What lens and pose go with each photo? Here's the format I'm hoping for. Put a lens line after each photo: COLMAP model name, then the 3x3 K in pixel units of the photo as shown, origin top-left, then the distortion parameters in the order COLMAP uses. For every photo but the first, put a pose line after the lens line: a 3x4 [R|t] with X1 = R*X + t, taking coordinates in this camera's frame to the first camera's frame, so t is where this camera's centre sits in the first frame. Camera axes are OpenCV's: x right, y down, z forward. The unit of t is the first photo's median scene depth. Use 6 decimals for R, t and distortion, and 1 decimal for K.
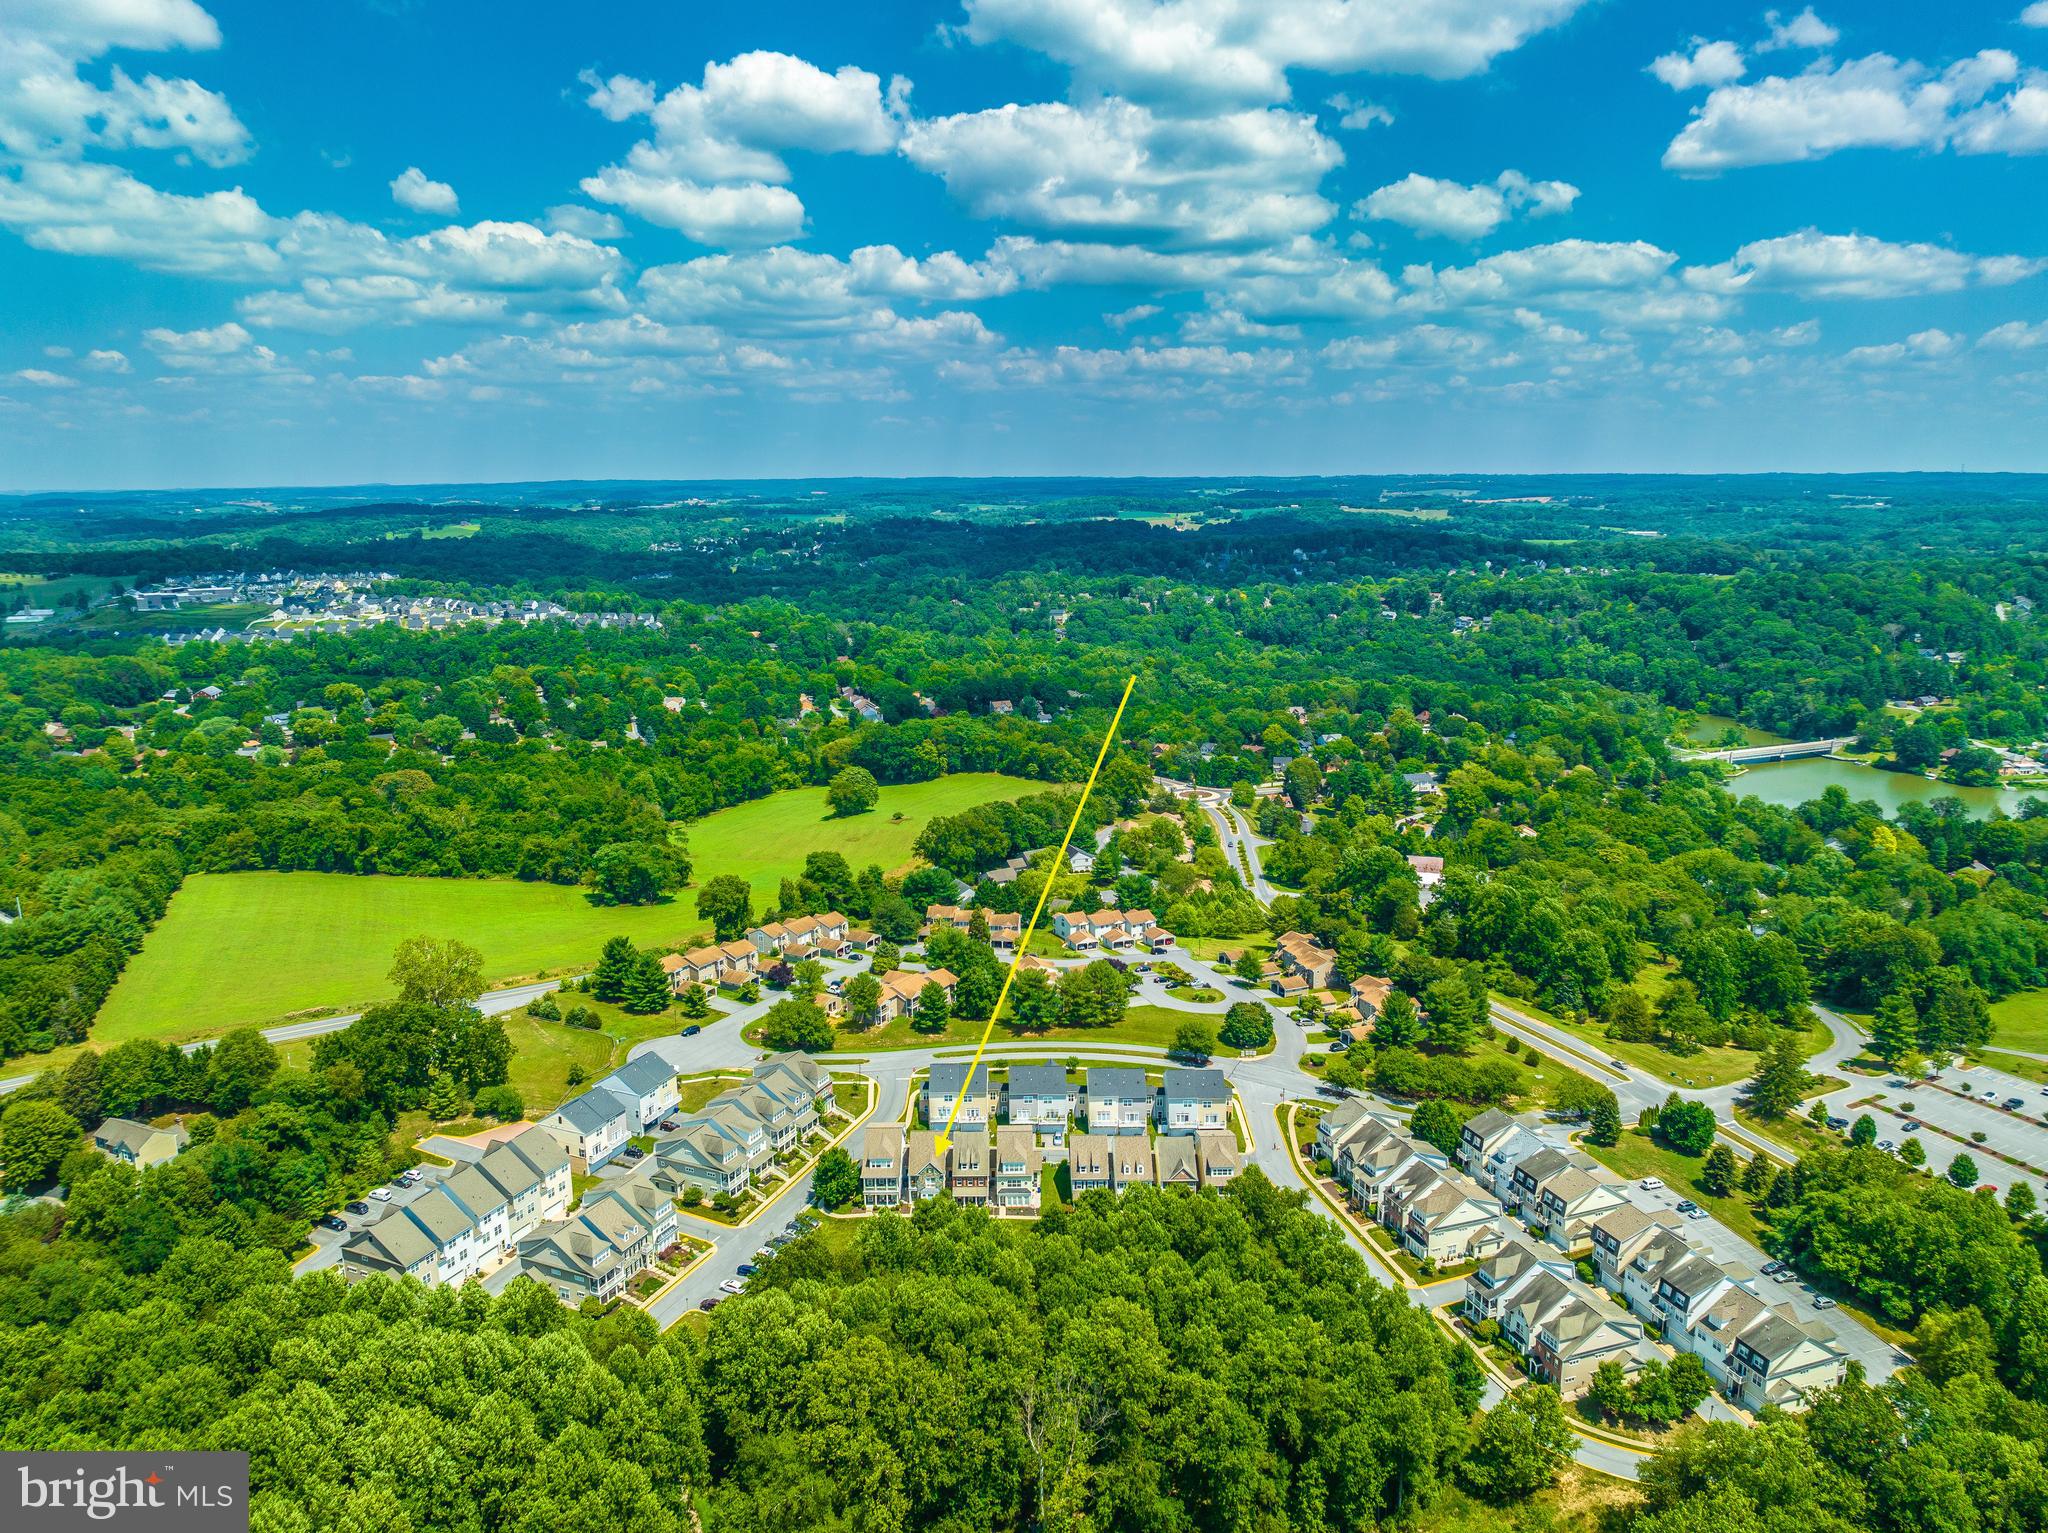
lens RADIAL K [[1448.2, 0, 1027.5], [0, 1448.2, 767.1], [0, 0, 1]] dist [-0.039034, 0.006071]
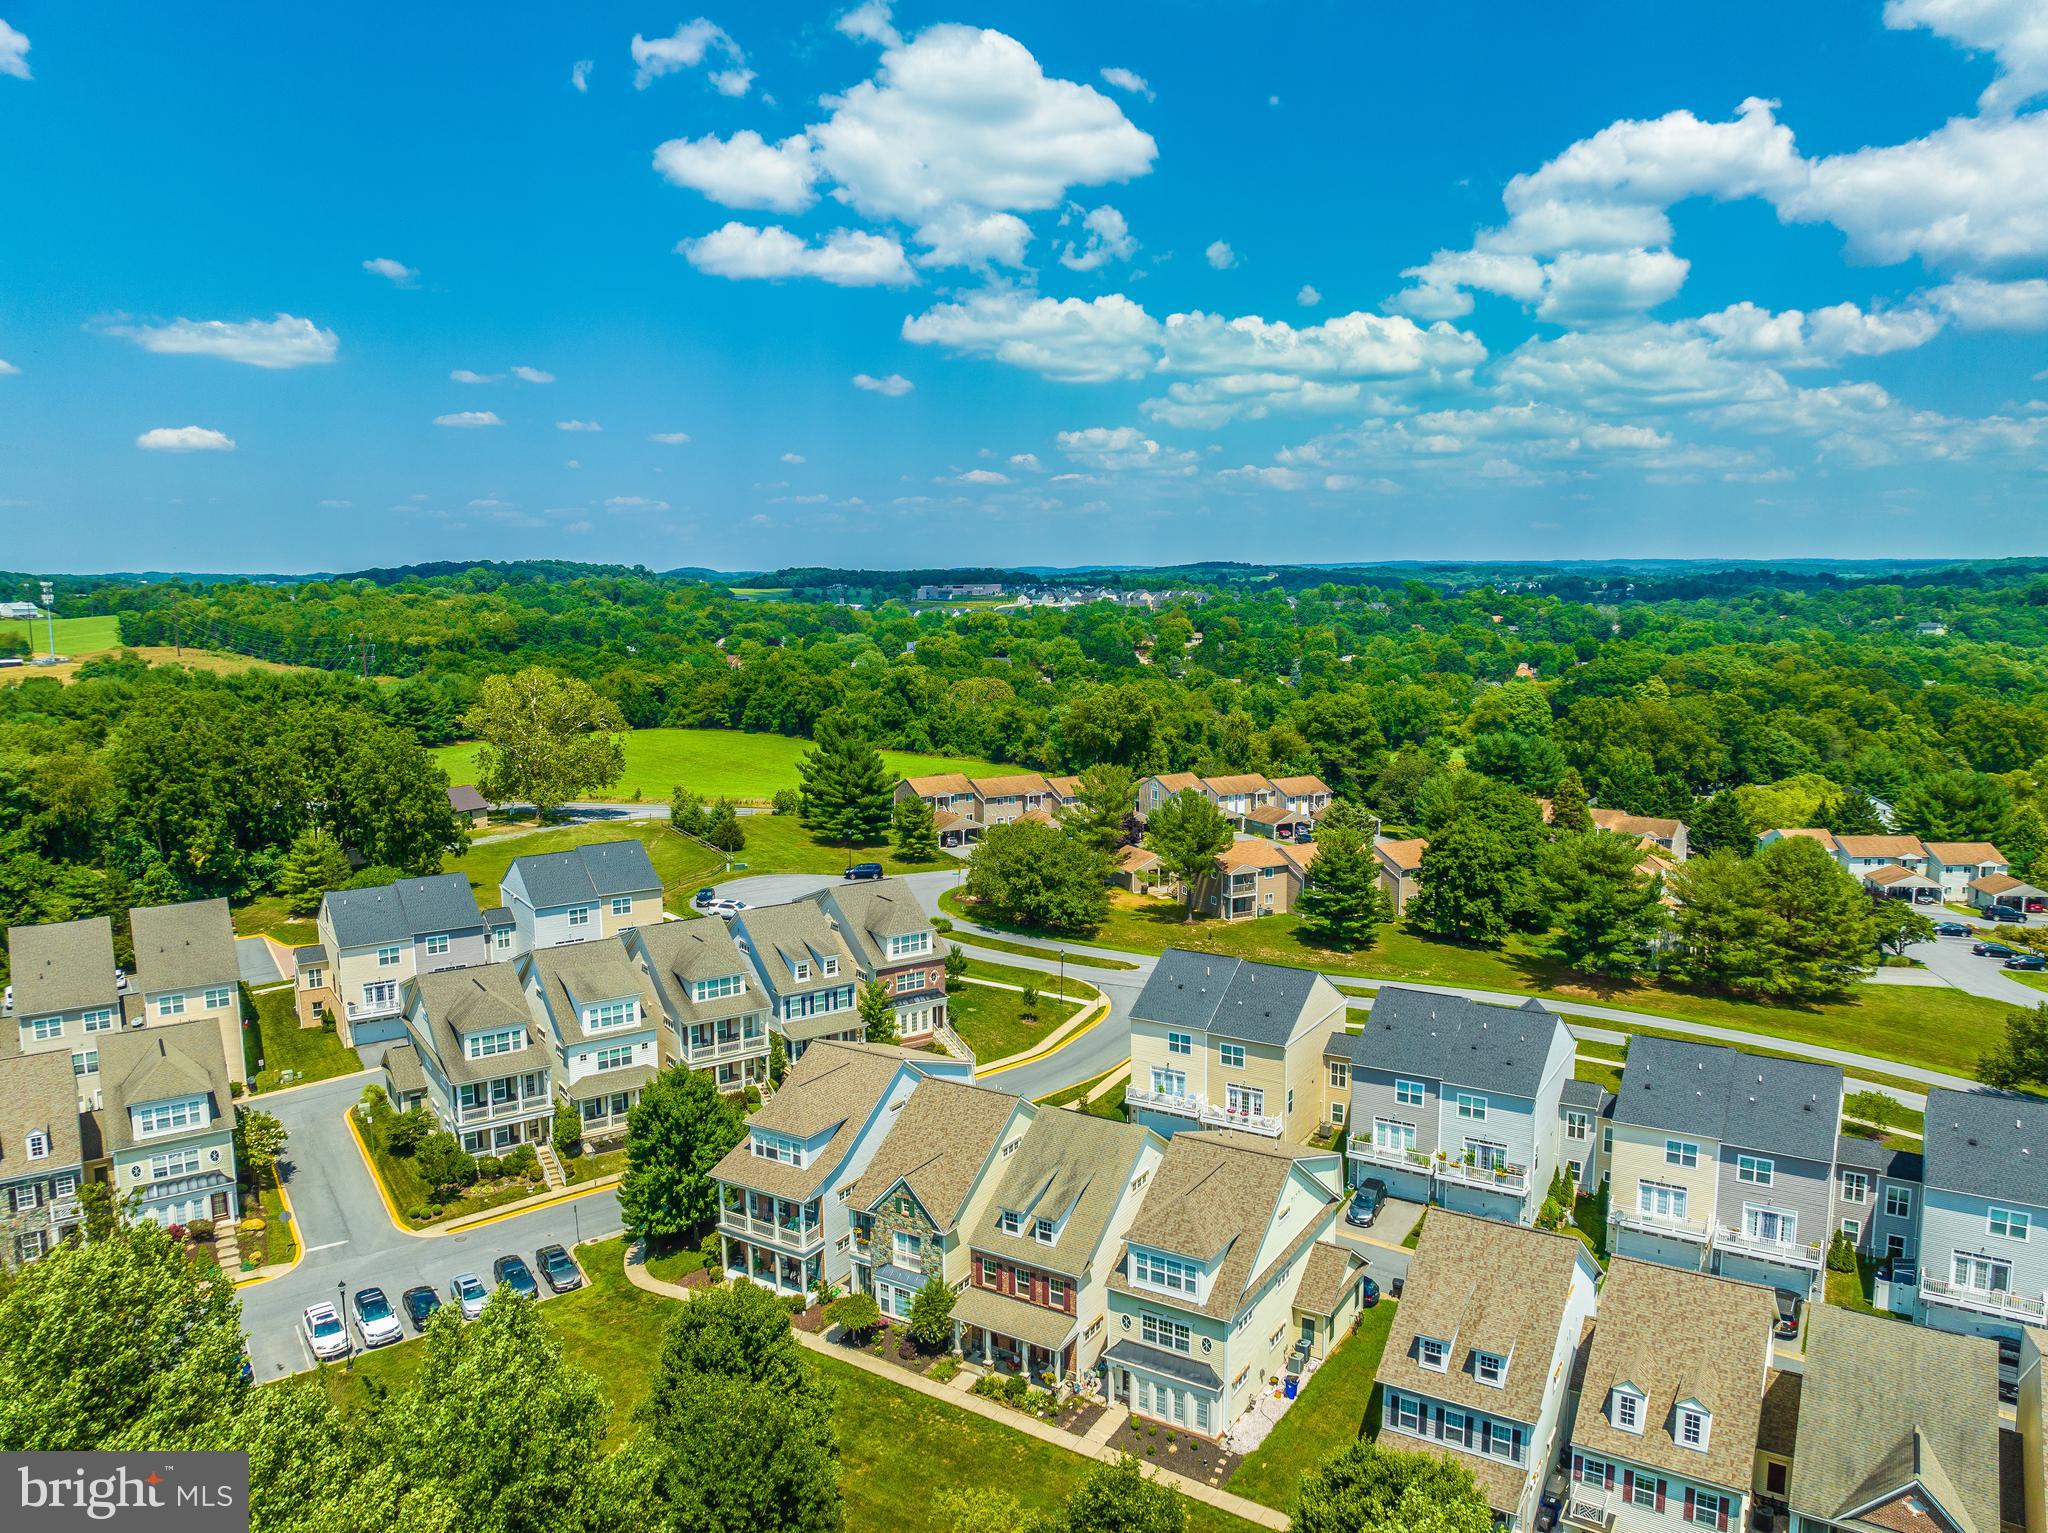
lens RADIAL K [[1435.9, 0, 1029.4], [0, 1435.9, 766.4], [0, 0, 1]] dist [-0.009347, -0.073116]
pose [[0.846602, 0.072825, -0.527221, 0.080866], [-0.105035, 0.993974, -0.031366, 0.160304], [0.521760, 0.081931, 0.849149, 0.617304]]
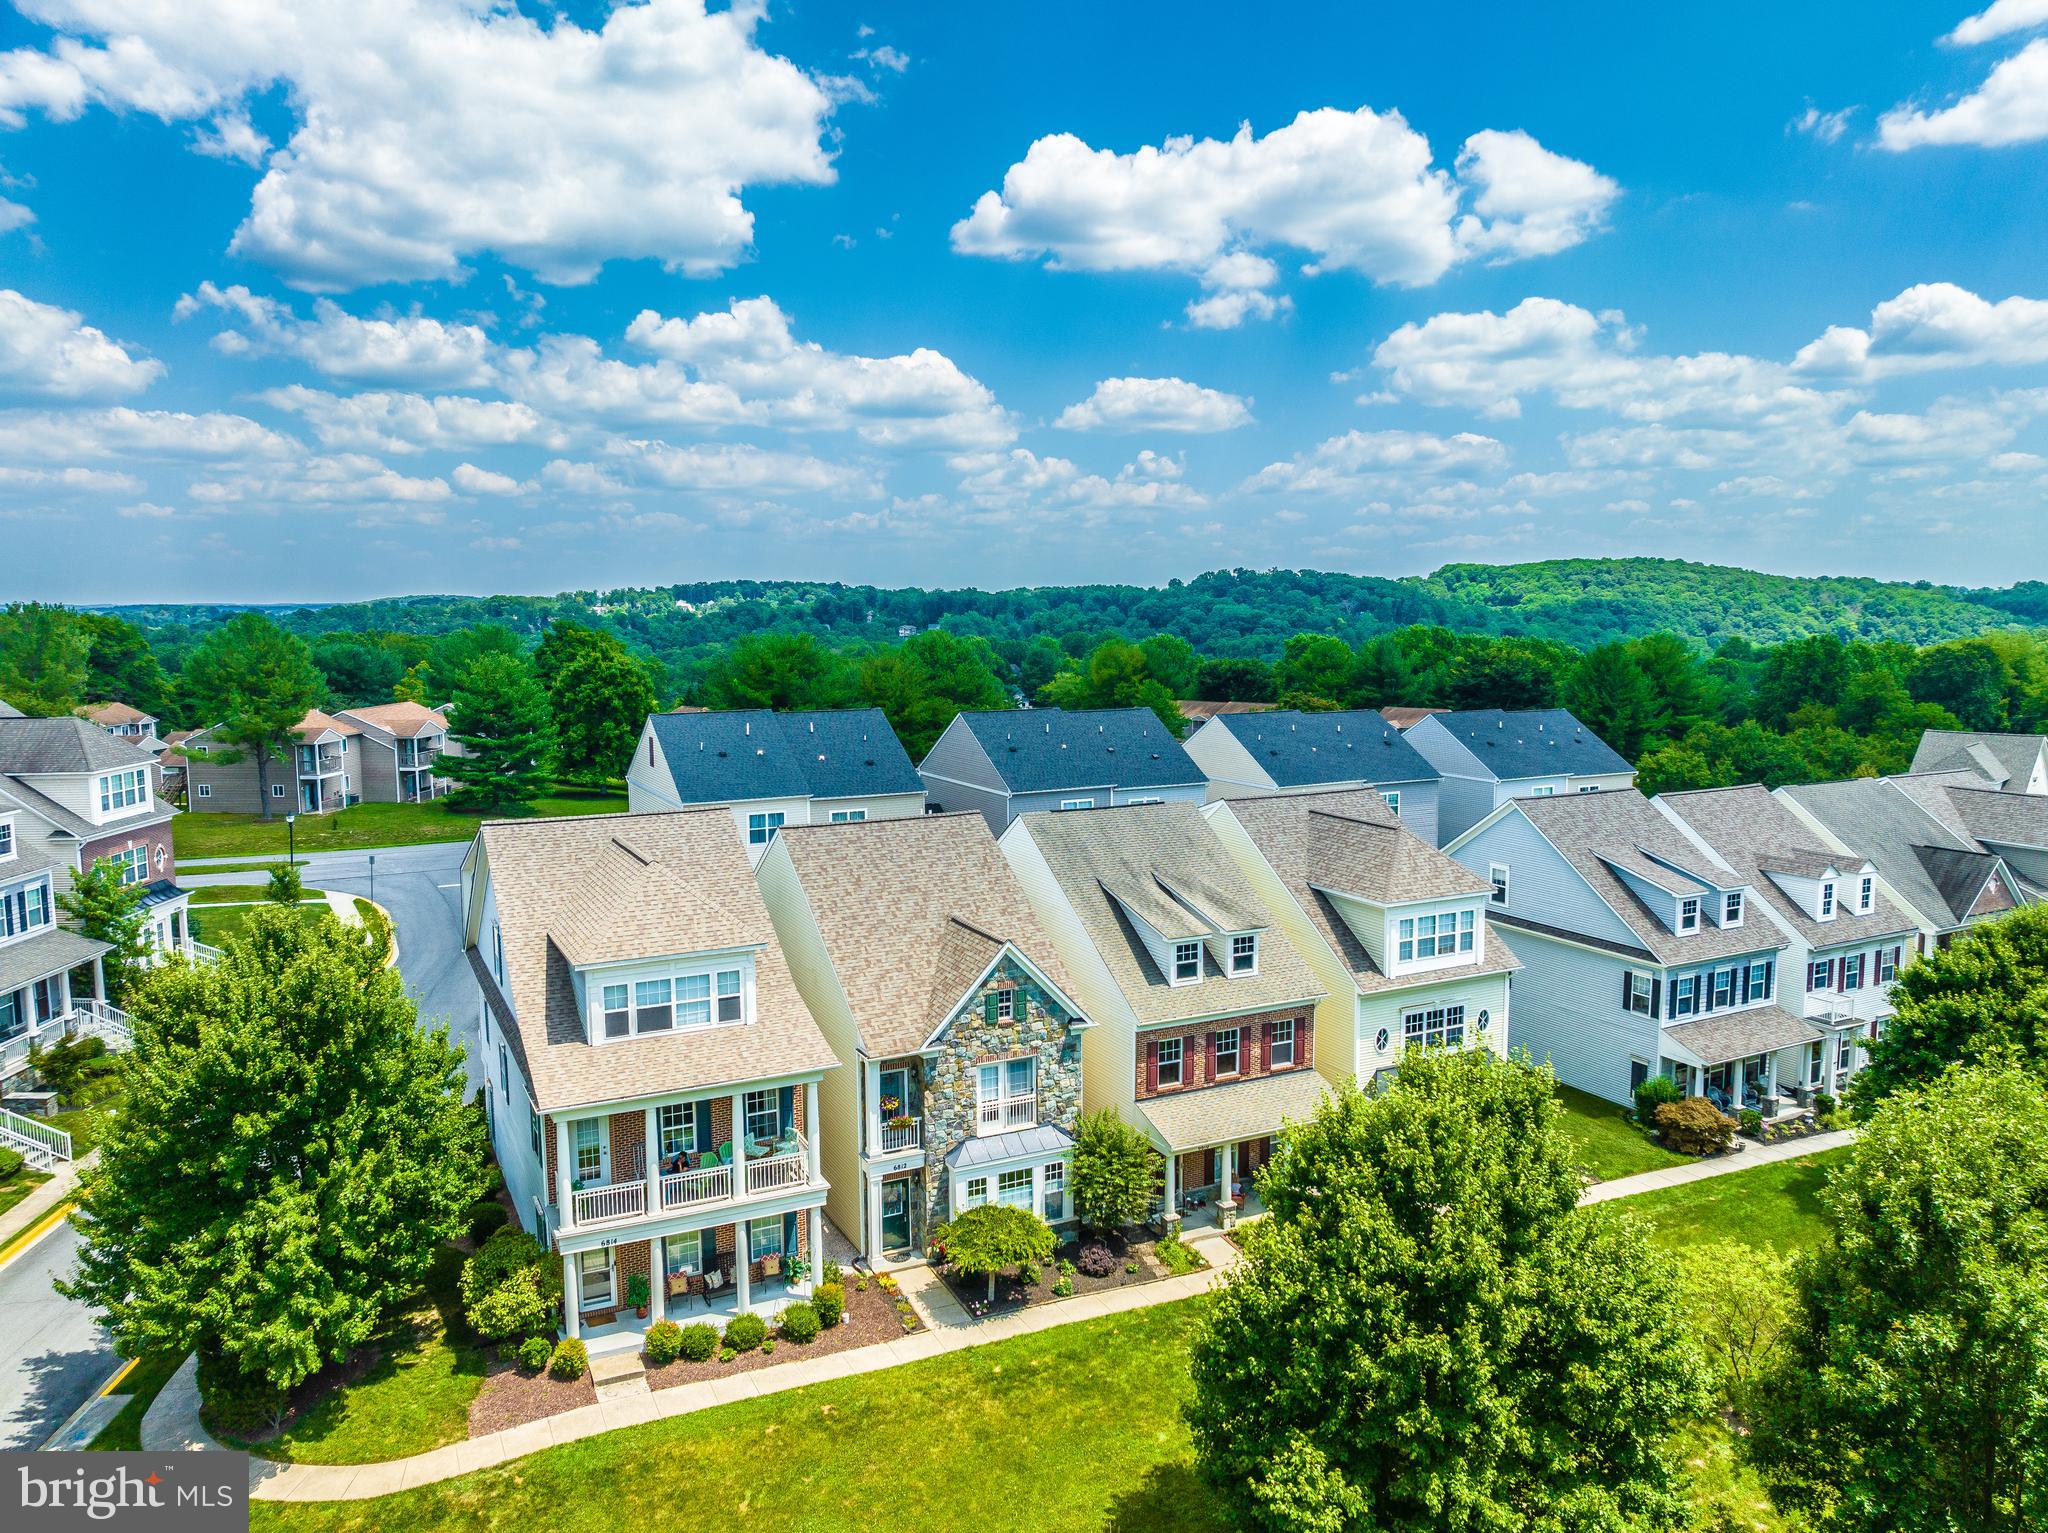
lens RADIAL K [[1442.6, 0, 1026.0], [0, 1442.6, 768.4], [0, 0, 1]] dist [-0.033273, -0.000890]
pose [[0.897415, -0.047626, 0.438609, -0.105060], [0.088038, 0.993493, -0.072253, 0.215745], [-0.432314, 0.103455, 0.895769, 0.701157]]
